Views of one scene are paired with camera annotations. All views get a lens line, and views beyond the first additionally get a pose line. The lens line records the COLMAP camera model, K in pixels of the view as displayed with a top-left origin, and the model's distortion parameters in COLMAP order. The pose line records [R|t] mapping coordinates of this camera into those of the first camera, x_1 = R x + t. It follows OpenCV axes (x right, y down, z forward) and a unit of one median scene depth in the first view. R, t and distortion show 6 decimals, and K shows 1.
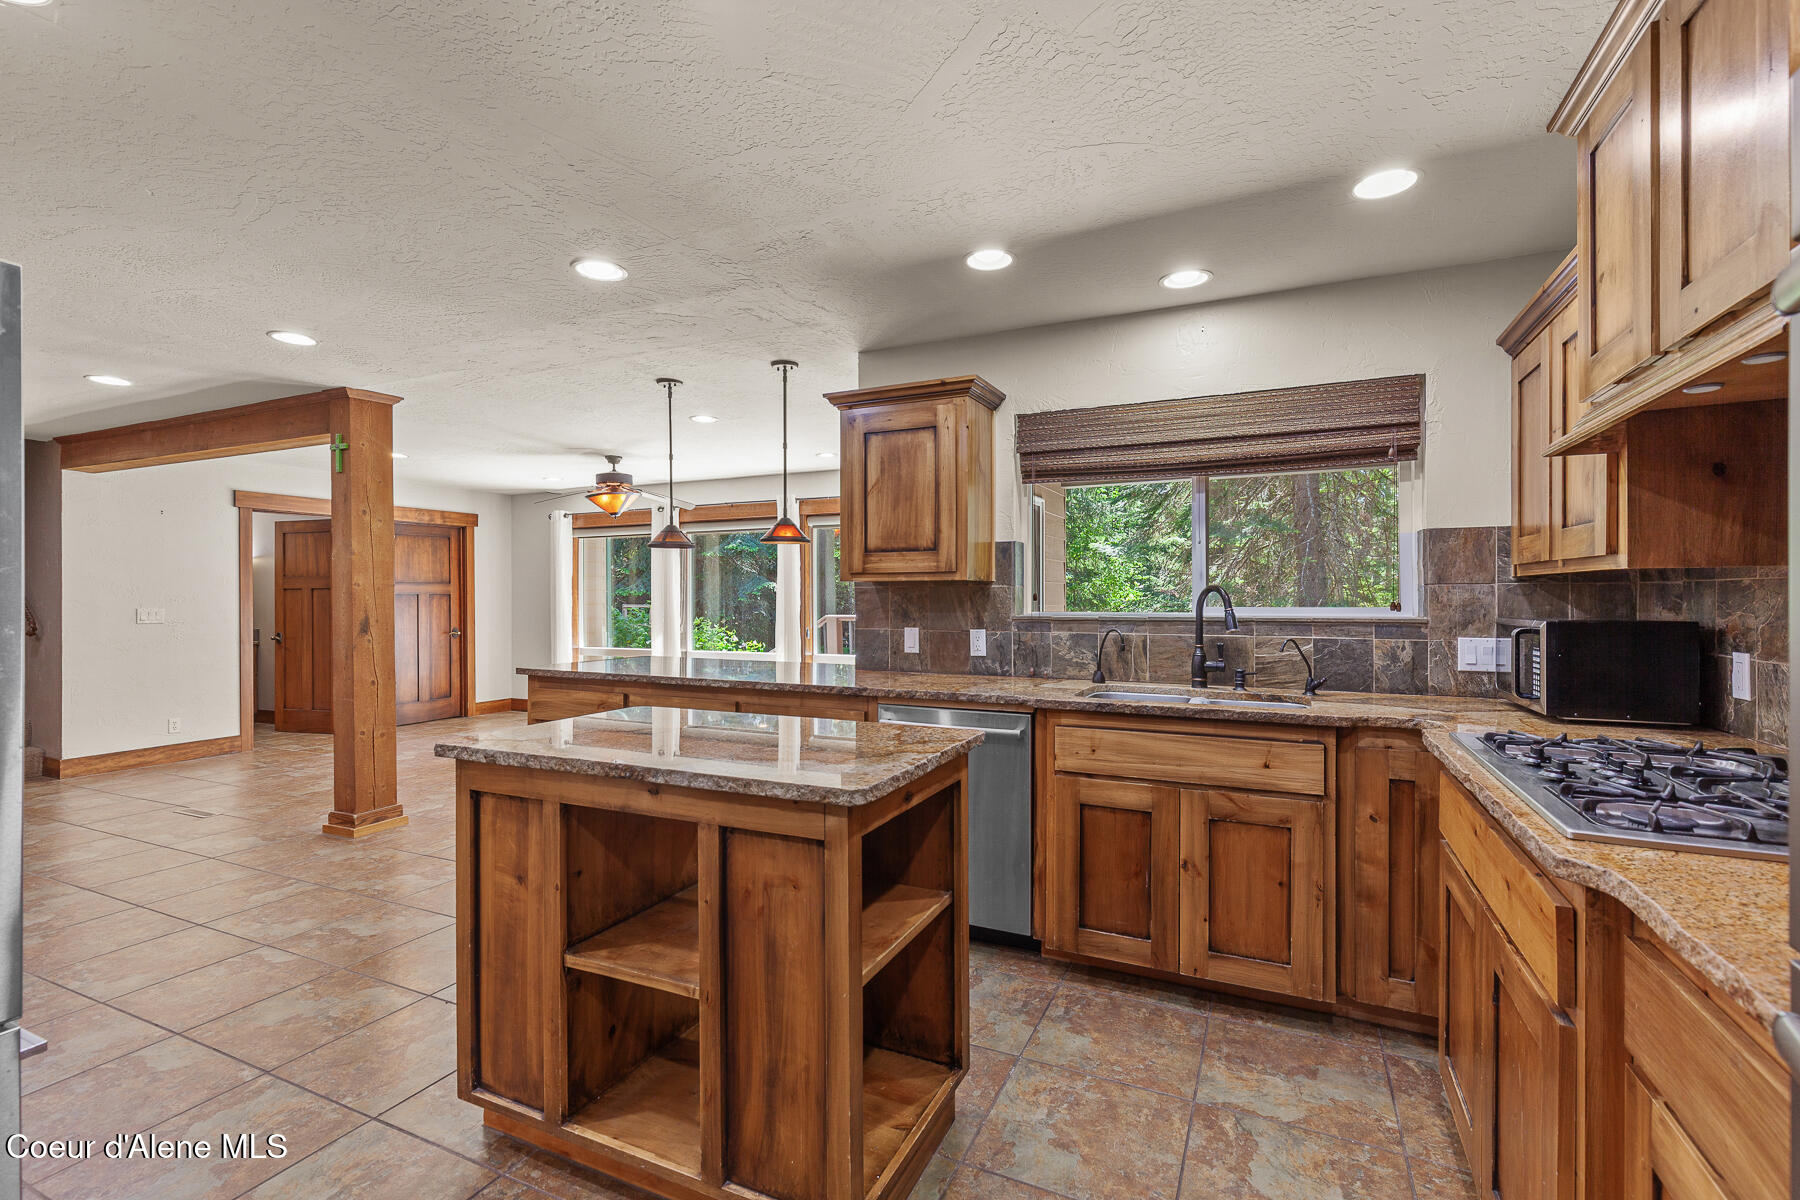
lens RADIAL K [[808.6, 0, 905.8], [0, 808.6, 599.8], [0, 0, 1]] dist [0.005854, -0.001493]
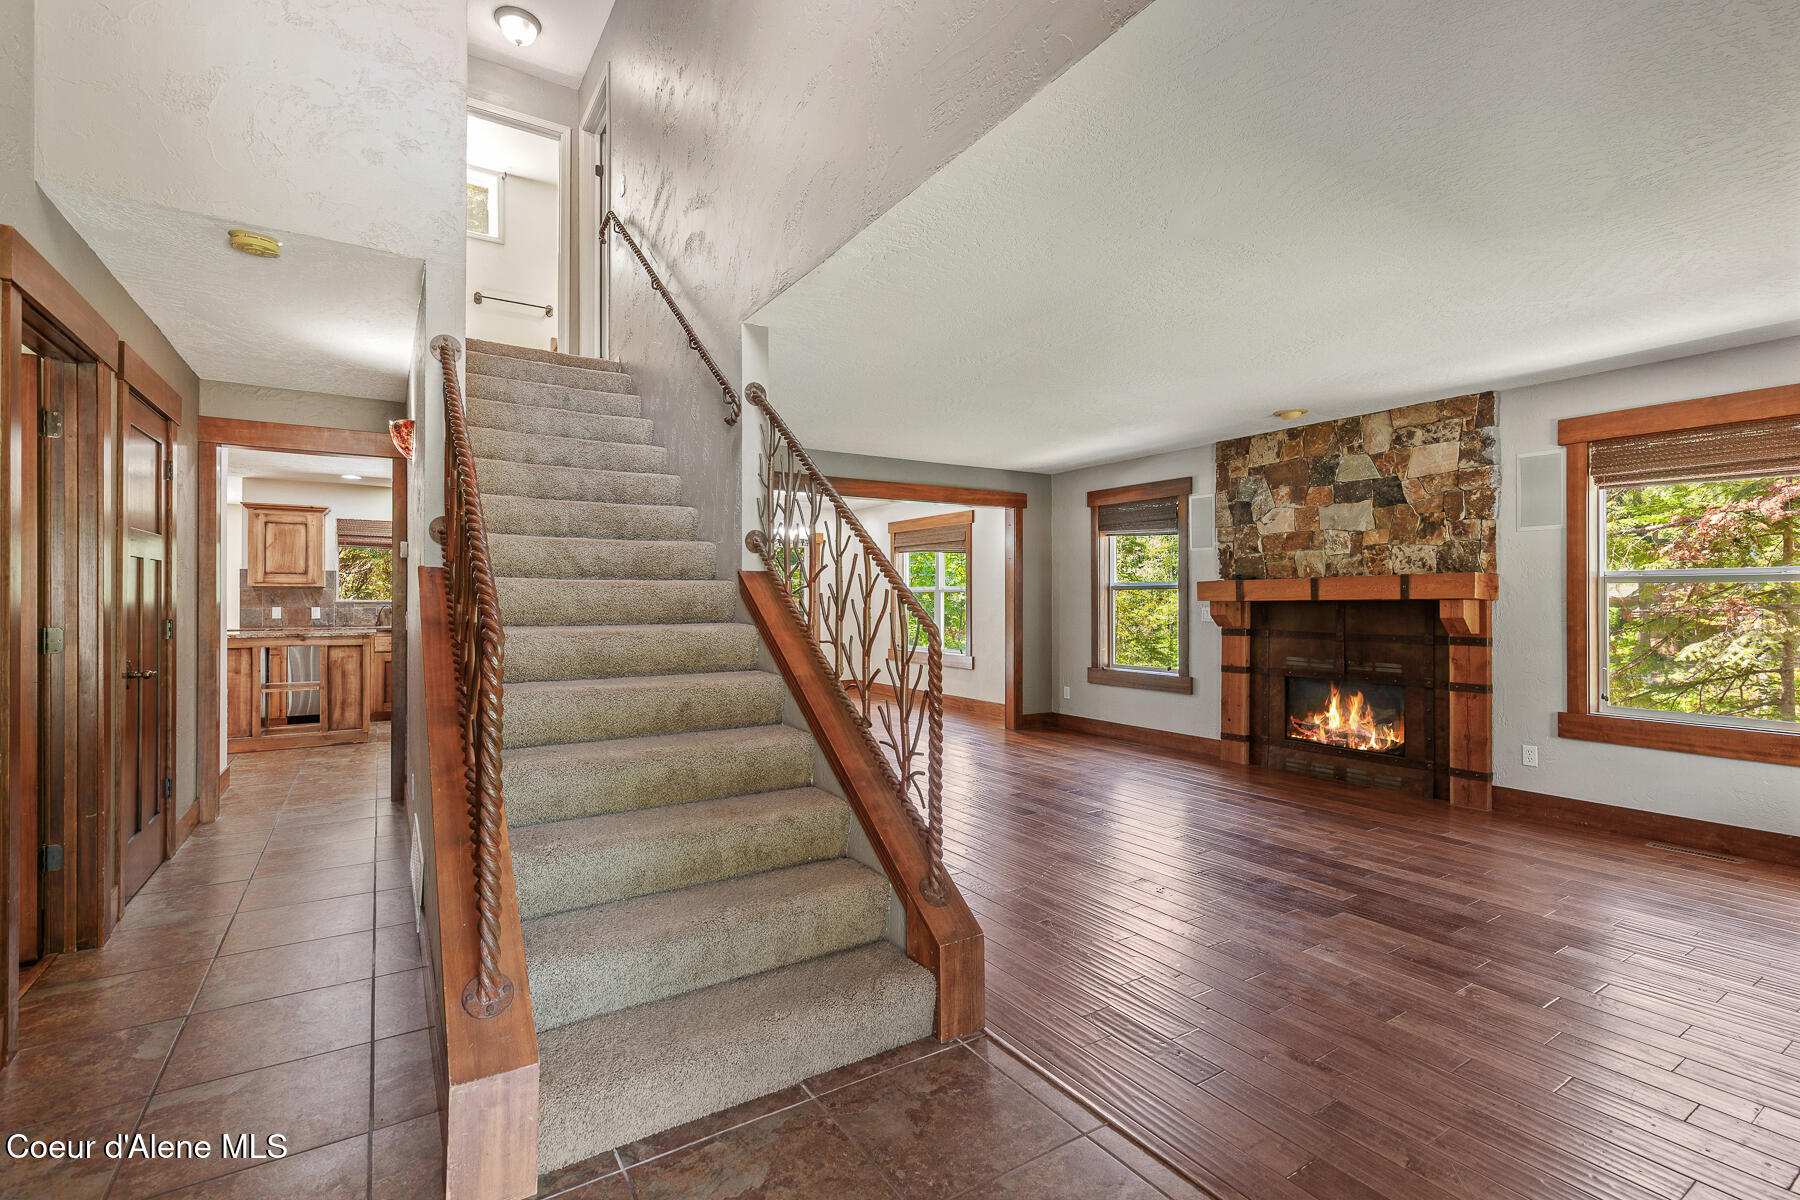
lens RADIAL K [[808.6, 0, 896.1], [0, 808.6, 596.2], [0, 0, 1]] dist [0.005854, -0.001493]
pose [[0.541818, 0.008921, 0.840448, -1.020509], [0.000122, 0.999943, -0.010692, 0.030729], [-0.840496, 0.005896, 0.541786, -1.769153]]
